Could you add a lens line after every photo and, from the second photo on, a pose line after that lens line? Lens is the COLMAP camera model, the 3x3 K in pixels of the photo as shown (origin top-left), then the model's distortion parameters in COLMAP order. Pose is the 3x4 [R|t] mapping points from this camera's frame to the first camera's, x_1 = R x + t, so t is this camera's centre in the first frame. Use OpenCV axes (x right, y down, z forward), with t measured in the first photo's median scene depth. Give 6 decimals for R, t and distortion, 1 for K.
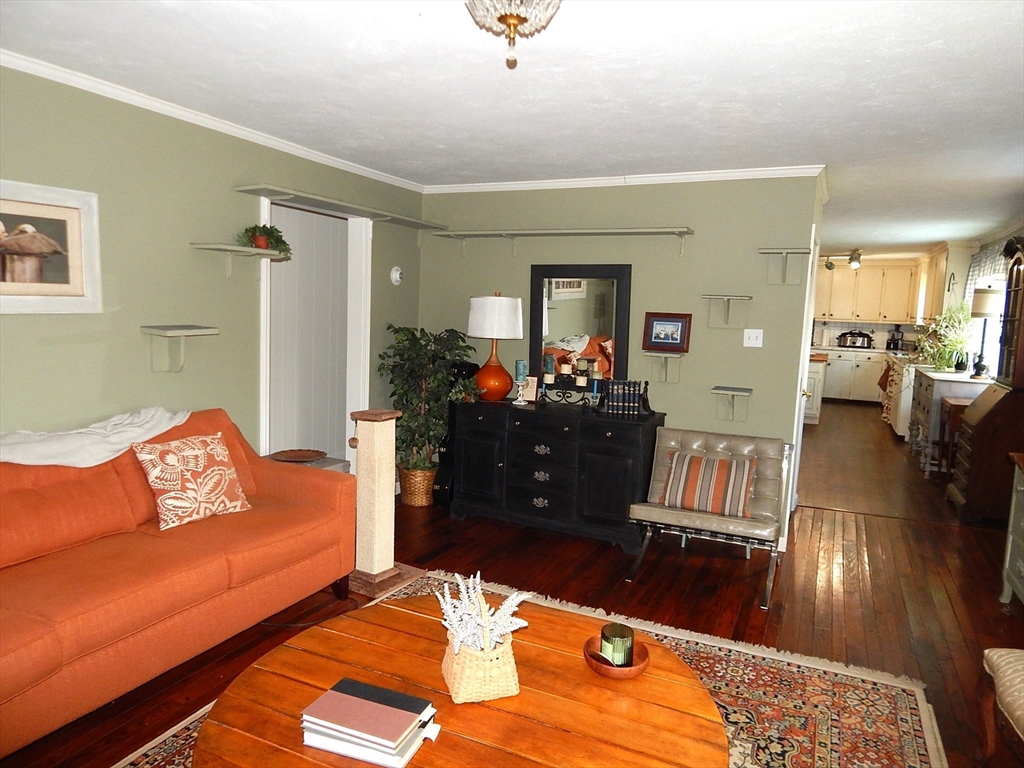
lens RADIAL K [[689.0, 0, 510.7], [0, 689.0, 381.1], [0, 0, 1]] dist [0.016167, -0.008286]
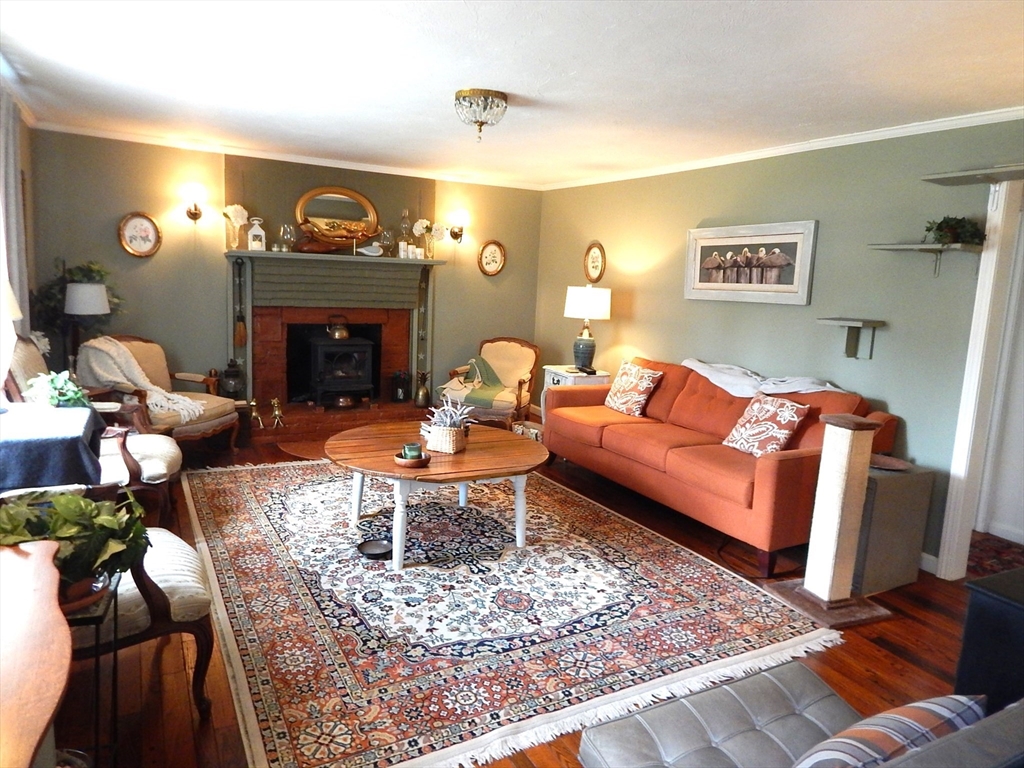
lens RADIAL K [[689.0, 0, 514.6], [0, 689.0, 384.7], [0, 0, 1]] dist [0.016167, -0.008286]
pose [[-0.589519, 0.057624, -0.805696, 1.010606], [-0.165427, 0.967698, 0.190251, -0.124636], [0.790633, 0.245440, -0.560944, 1.526469]]
